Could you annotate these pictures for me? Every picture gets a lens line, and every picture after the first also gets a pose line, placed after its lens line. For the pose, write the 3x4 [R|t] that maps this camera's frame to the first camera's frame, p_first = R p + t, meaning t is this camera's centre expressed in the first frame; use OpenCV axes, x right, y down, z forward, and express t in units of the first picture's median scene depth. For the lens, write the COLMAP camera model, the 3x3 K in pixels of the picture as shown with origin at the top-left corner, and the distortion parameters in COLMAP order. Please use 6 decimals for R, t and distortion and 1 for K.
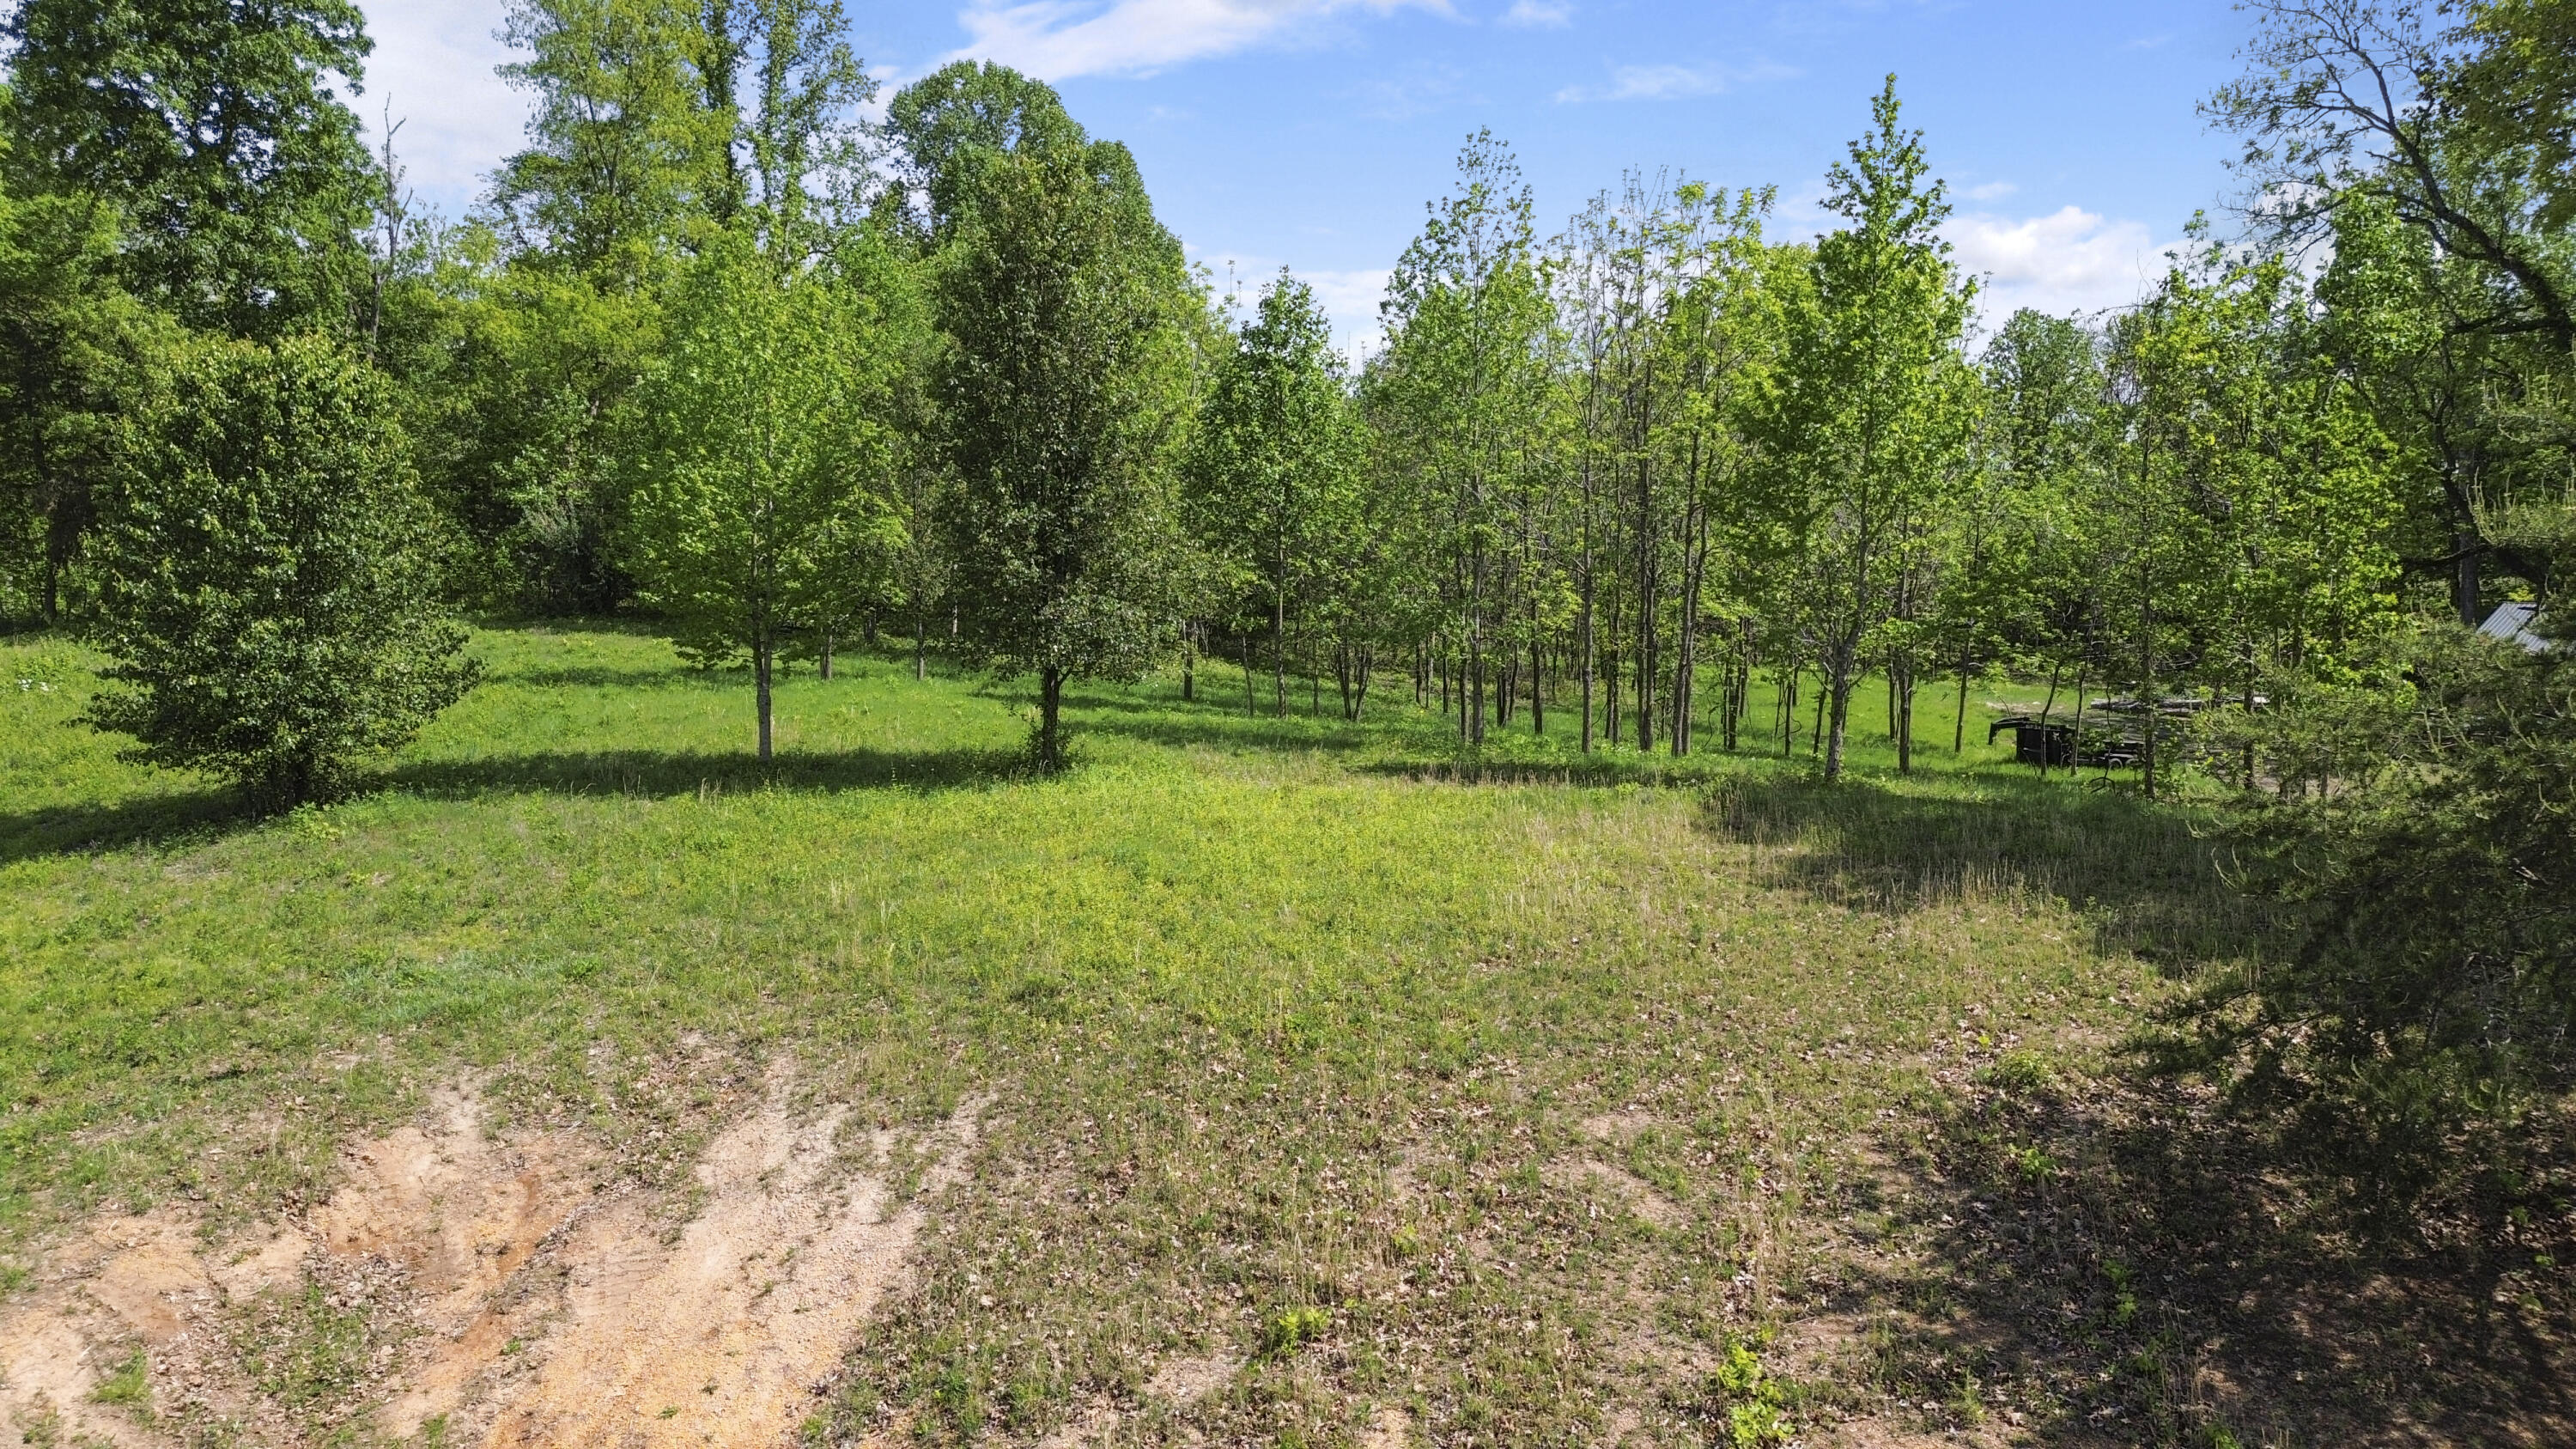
lens RADIAL K [[1841.3, 0, 1303.8], [0, 1841.3, 726.6], [0, 0, 1]] dist [0.058388, -0.047600]
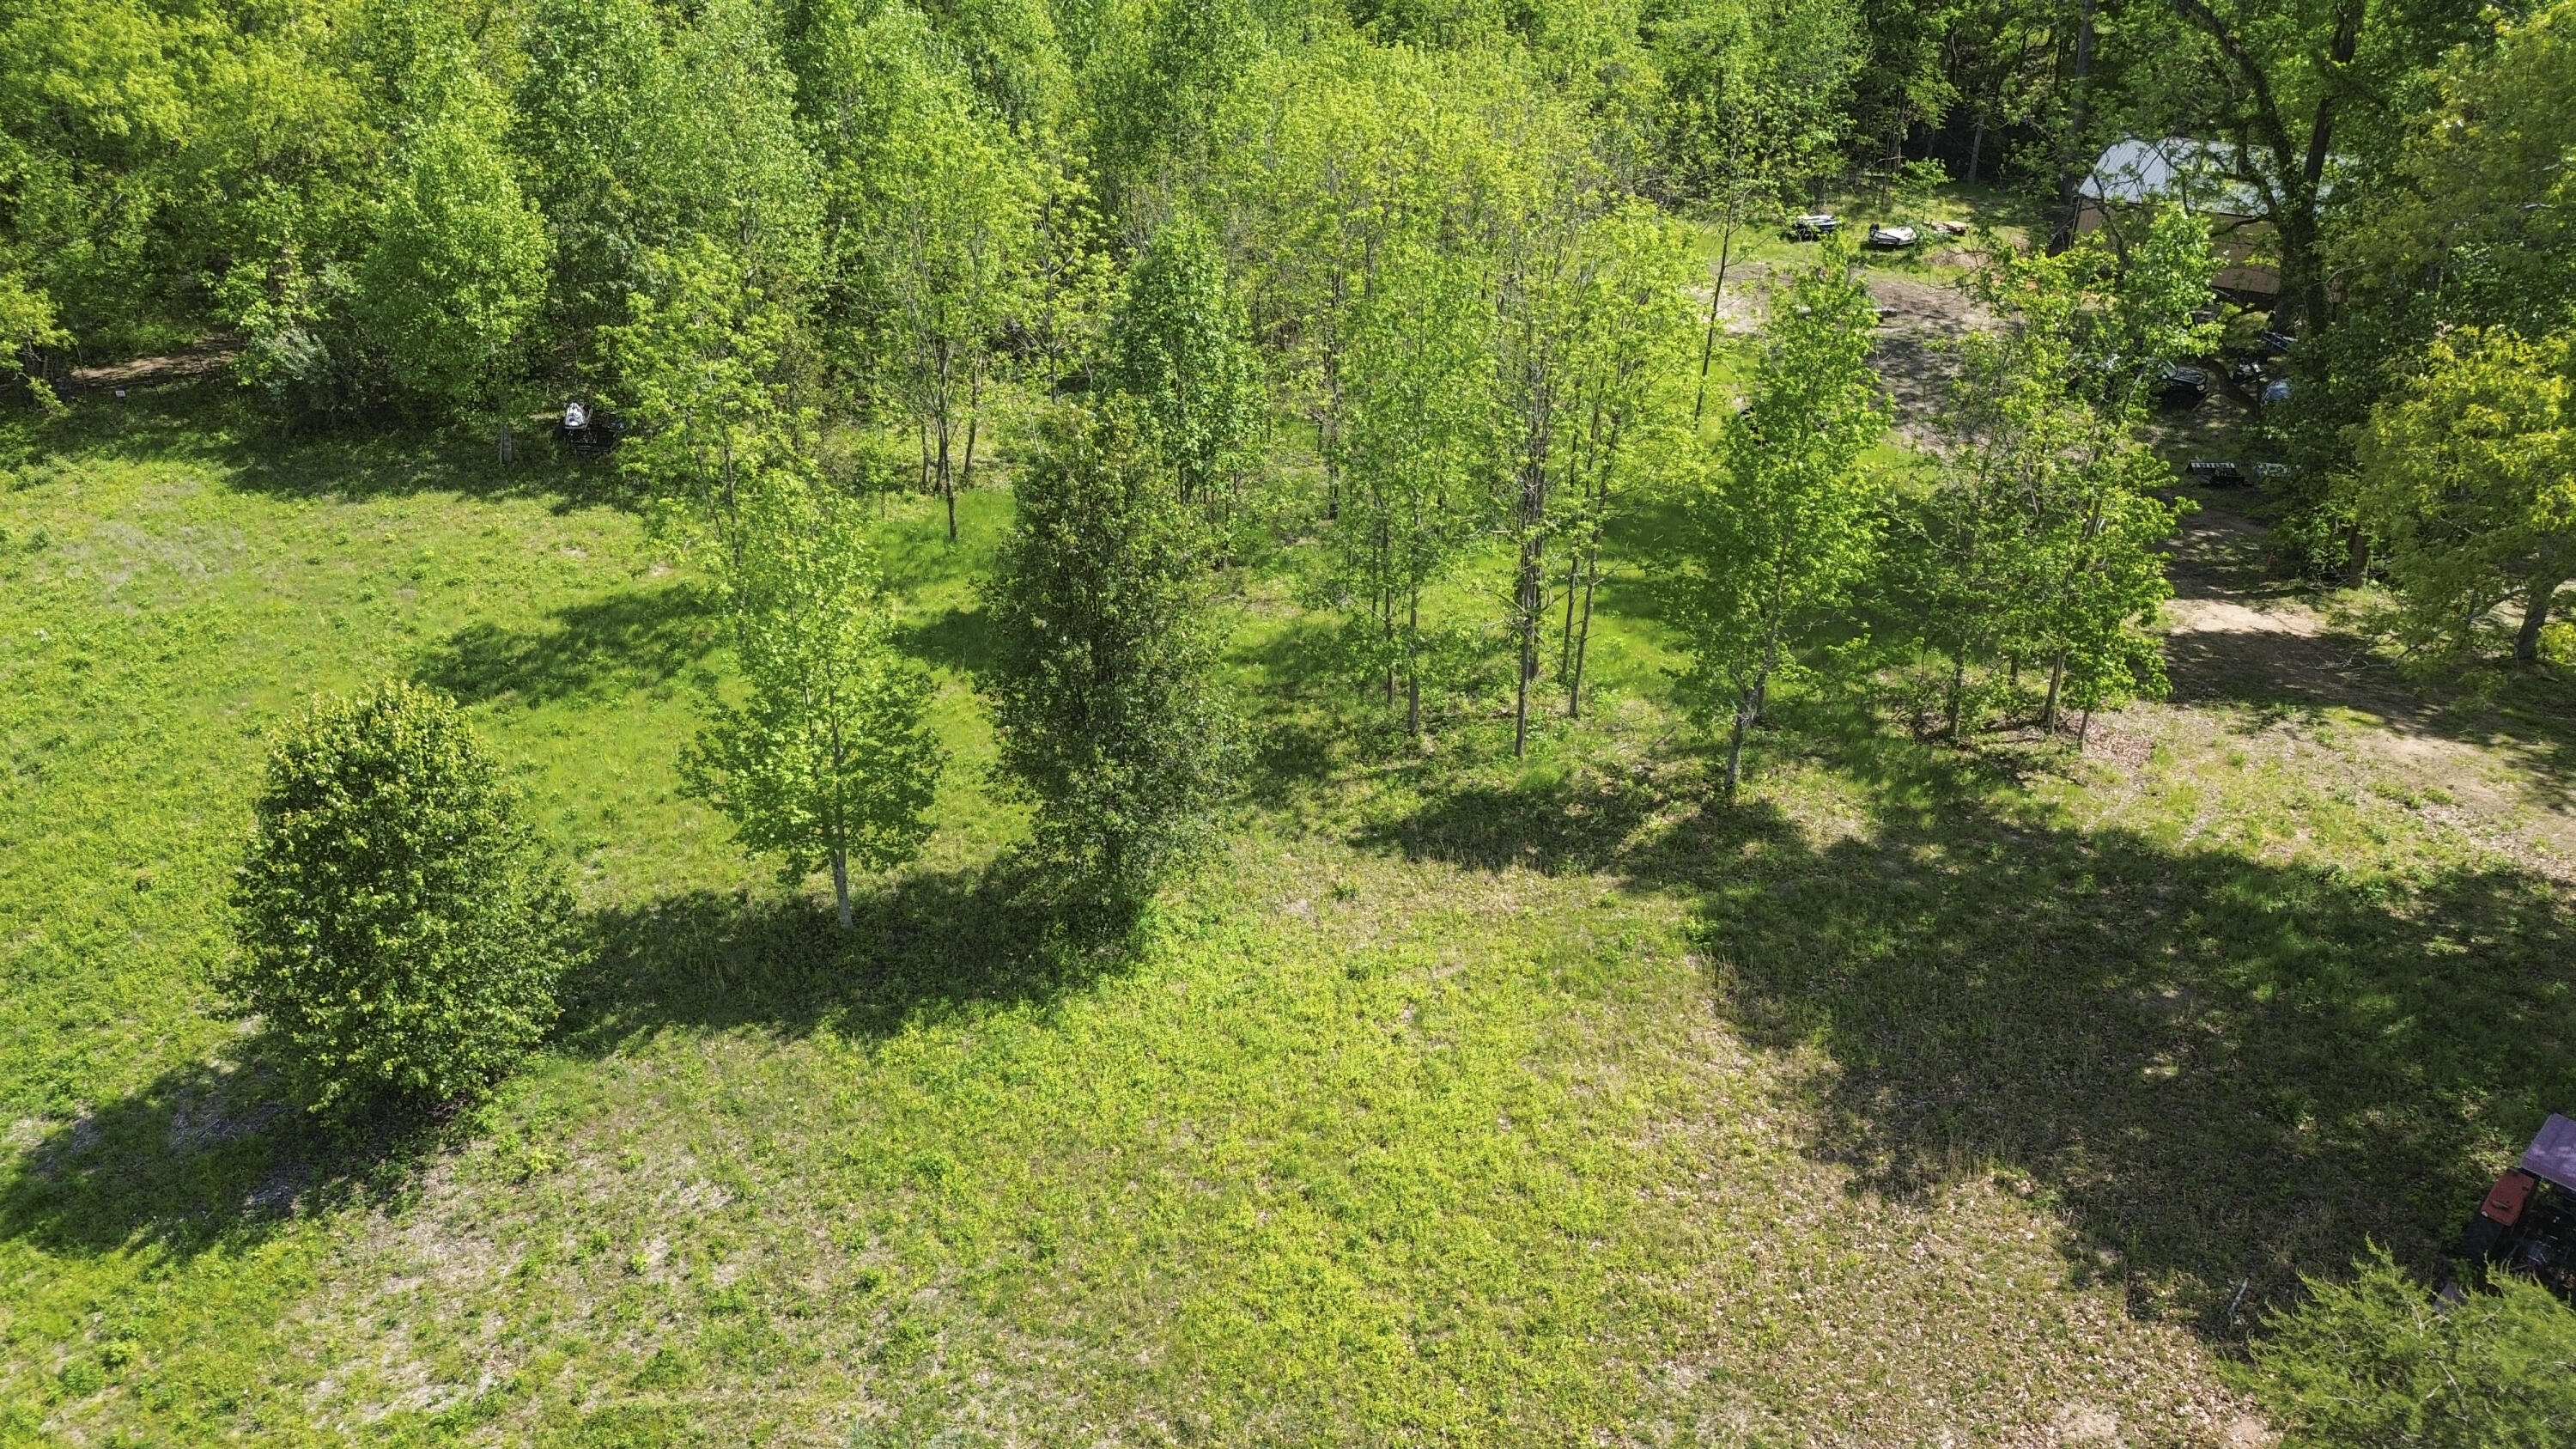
lens RADIAL K [[1841.3, 0, 1295.6], [0, 1841.3, 722.5], [0, 0, 1]] dist [0.058388, -0.047600]
pose [[0.975476, -0.114247, 0.188134, -0.446831], [0.036467, 0.926816, 0.373740, -0.980239], [-0.217064, -0.357713, 0.908253, -0.001916]]
